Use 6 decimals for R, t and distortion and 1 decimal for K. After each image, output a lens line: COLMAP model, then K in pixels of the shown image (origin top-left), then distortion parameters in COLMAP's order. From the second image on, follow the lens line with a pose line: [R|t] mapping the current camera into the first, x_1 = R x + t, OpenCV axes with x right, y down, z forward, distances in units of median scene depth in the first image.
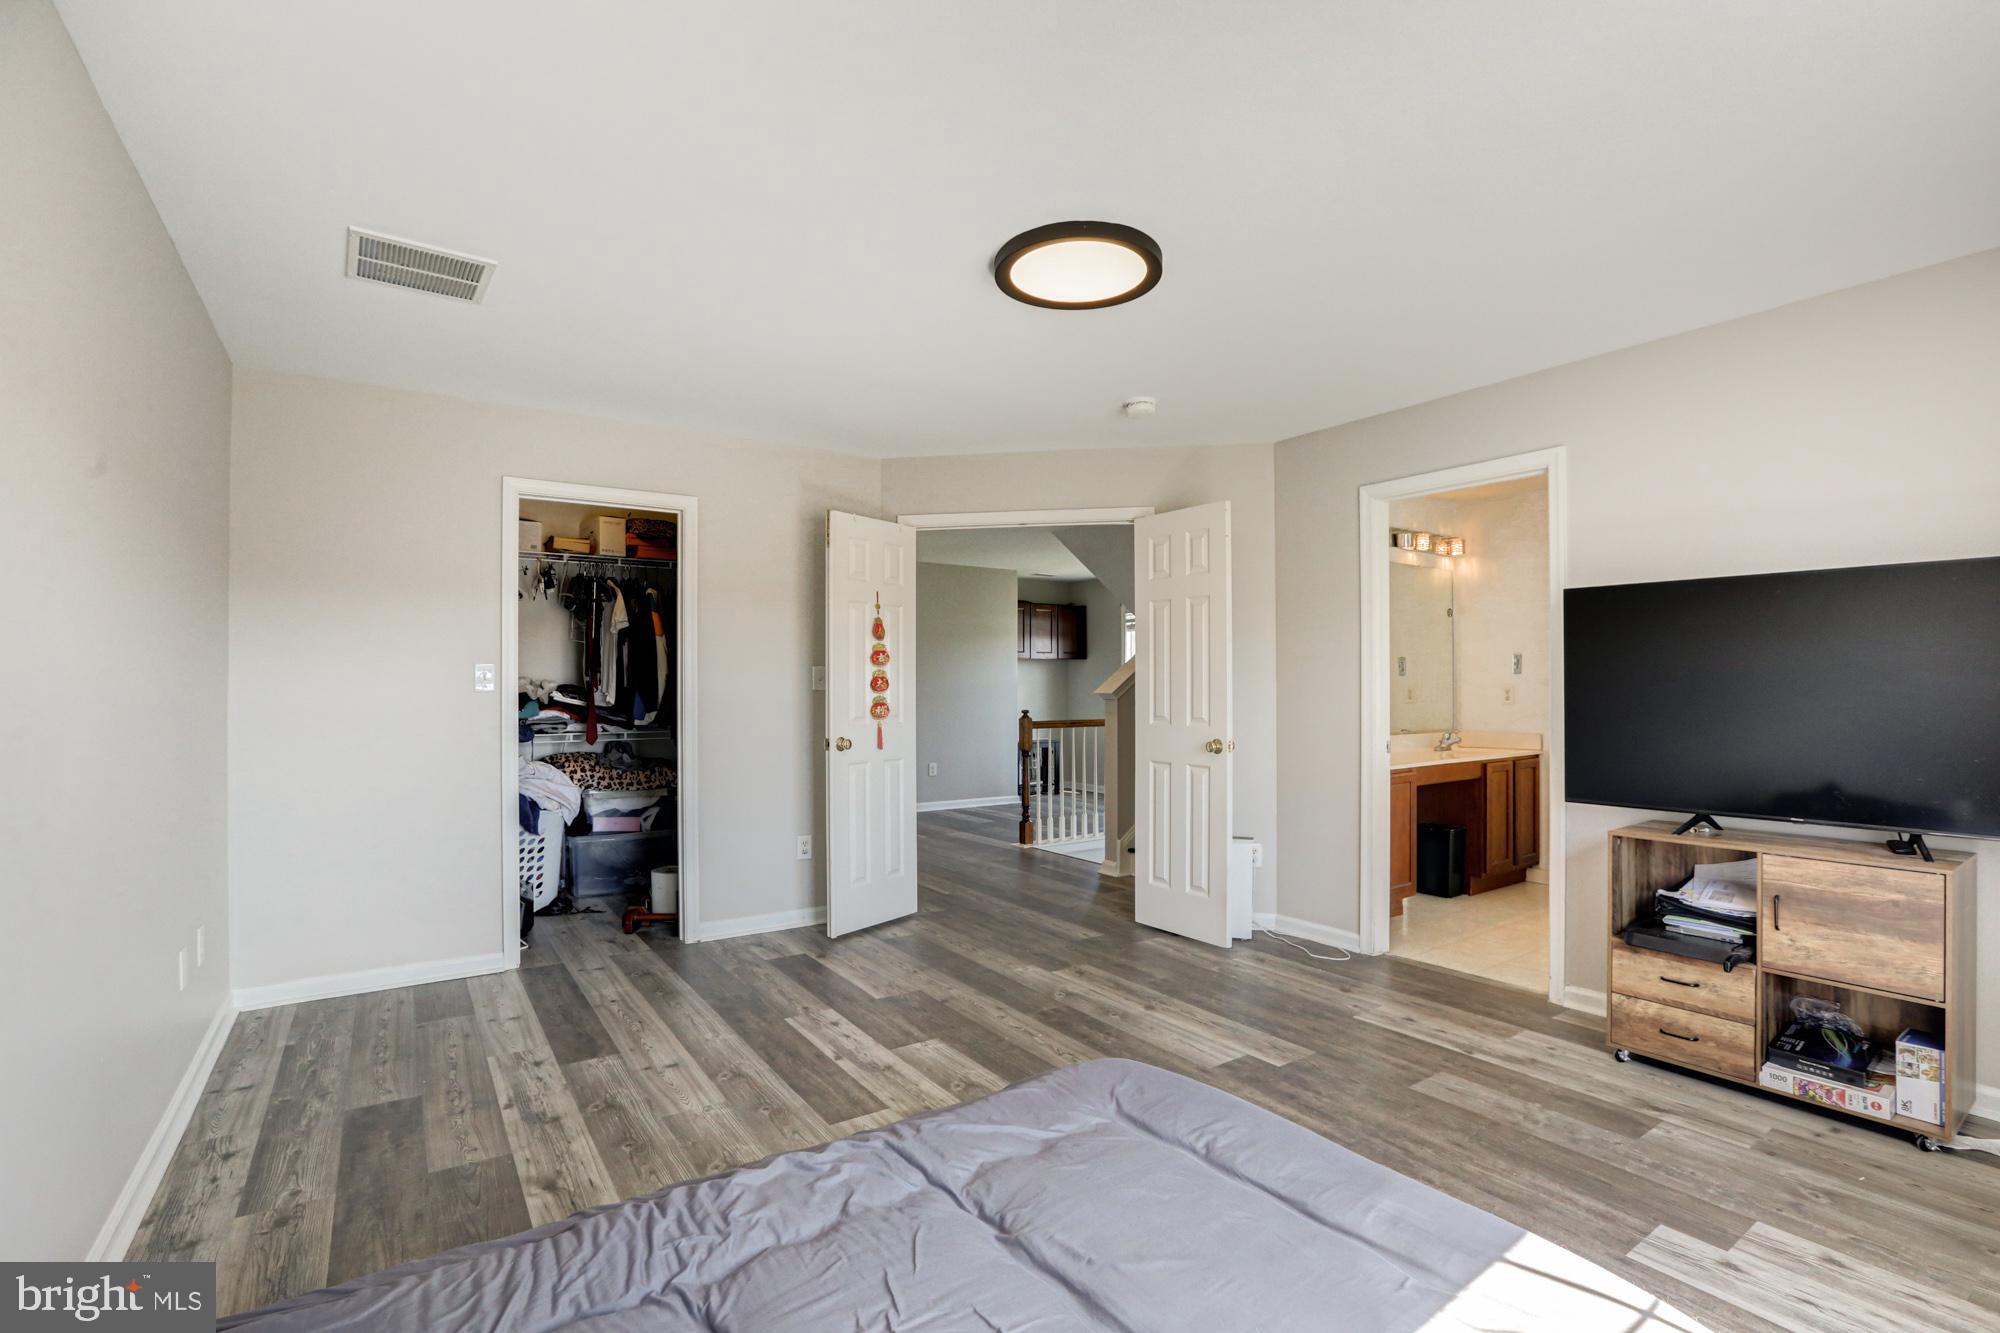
lens RADIAL K [[908.1, 0, 1012.8], [0, 908.1, 663.4], [0, 0, 1]] dist [-0.050891, 0.012252]
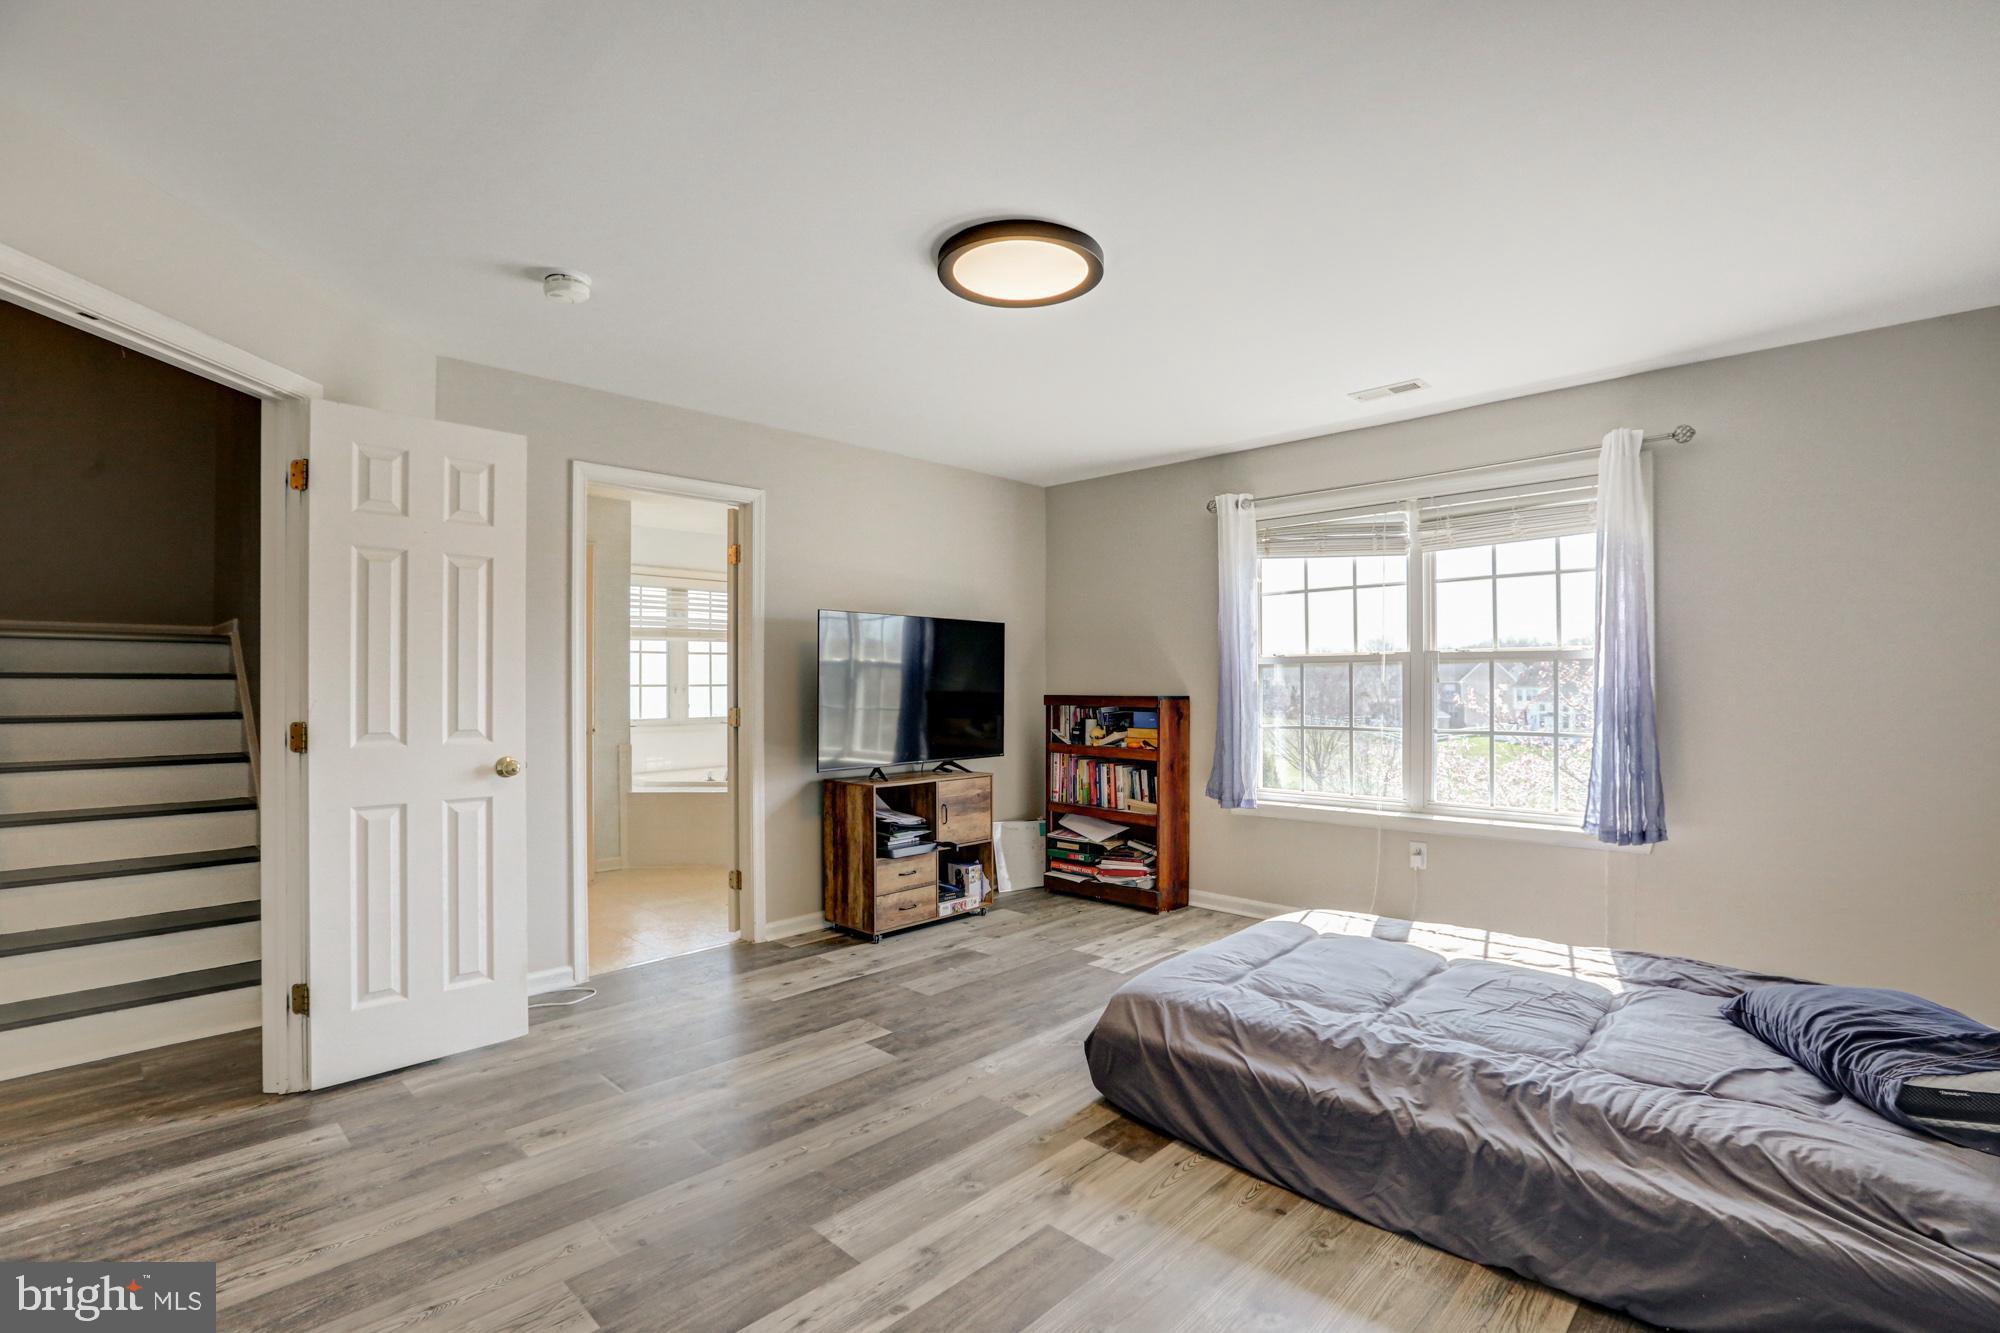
lens RADIAL K [[908.1, 0, 1010.3], [0, 908.1, 683.7], [0, 0, 1]] dist [-0.050891, 0.012252]
pose [[-0.190108, -0.000335, 0.981763, -0.807477], [-0.019603, 0.999802, -0.003455, 0.027426], [-0.981567, -0.019902, -0.190077, 1.077925]]
